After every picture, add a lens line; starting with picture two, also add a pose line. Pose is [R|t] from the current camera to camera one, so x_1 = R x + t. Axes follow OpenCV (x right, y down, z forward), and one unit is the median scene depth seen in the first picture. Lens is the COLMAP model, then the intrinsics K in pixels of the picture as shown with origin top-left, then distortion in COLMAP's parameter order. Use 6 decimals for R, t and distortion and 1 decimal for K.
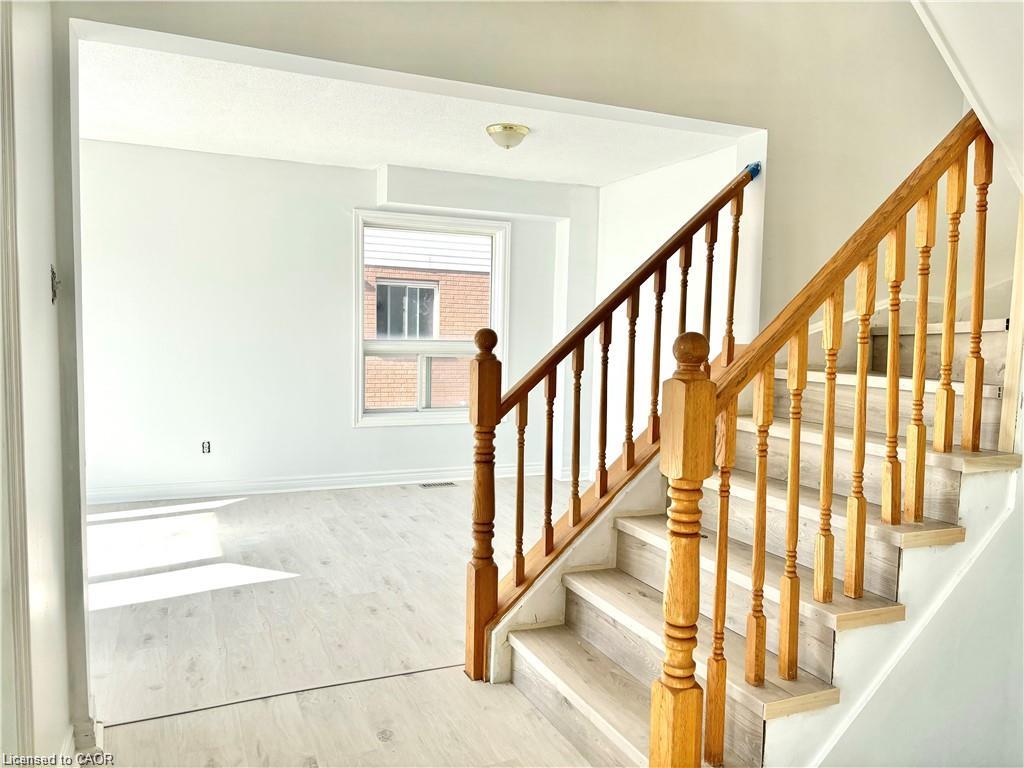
lens RADIAL K [[765.8, 0, 509.5], [0, 765.8, 387.5], [0, 0, 1]] dist [0.058543, -0.067805]
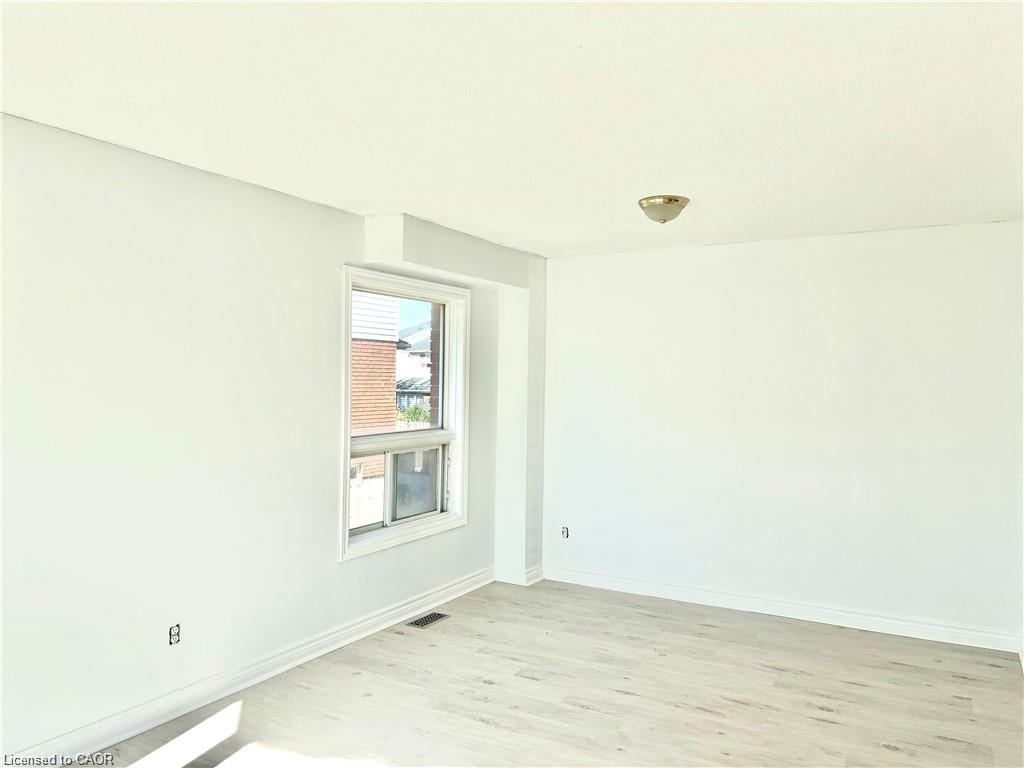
lens RADIAL K [[765.8, 0, 509.5], [0, 765.8, 387.5], [0, 0, 1]] dist [0.058543, -0.067805]
pose [[0.809791, -0.018881, 0.586415, -1.114087], [0.053847, 0.997656, -0.042237, -0.163901], [-0.584243, 0.065780, 0.808909, 0.692785]]
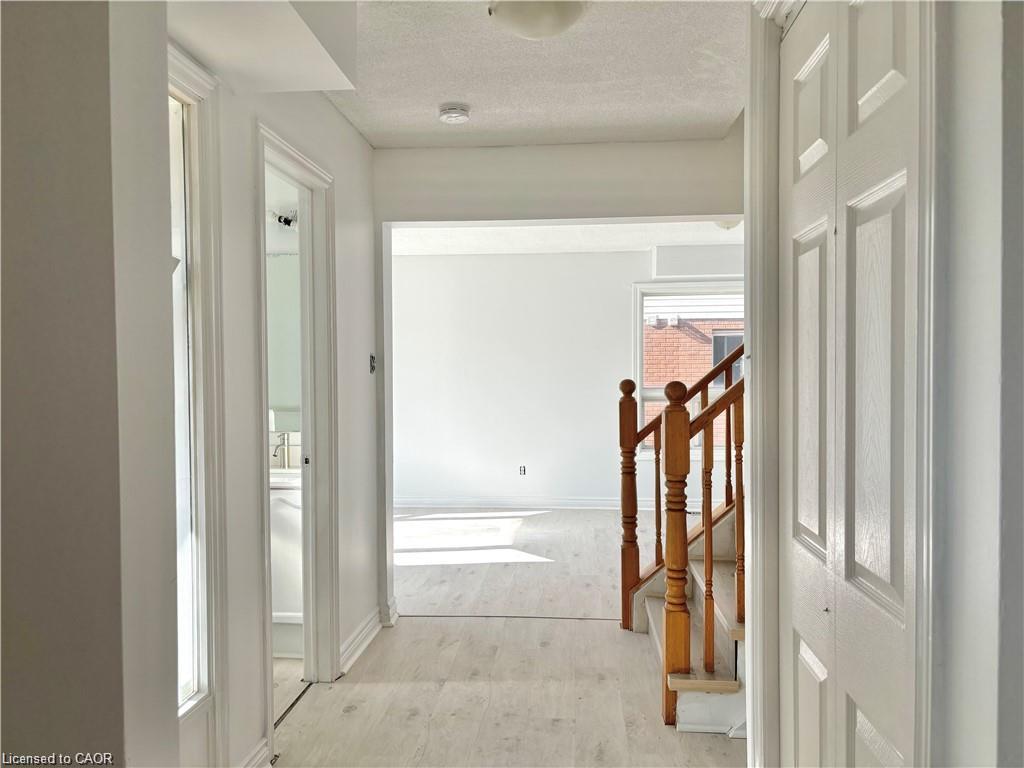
lens RADIAL K [[756.5, 0, 512.0], [0, 756.5, 384.0], [0, 0, 1]] dist [0.059409, -0.066754]
pose [[0.880096, -0.020010, -0.474374, 0.445378], [-0.012035, 0.997850, -0.064418, 0.025458], [0.474644, 0.062403, 0.877963, -0.346230]]
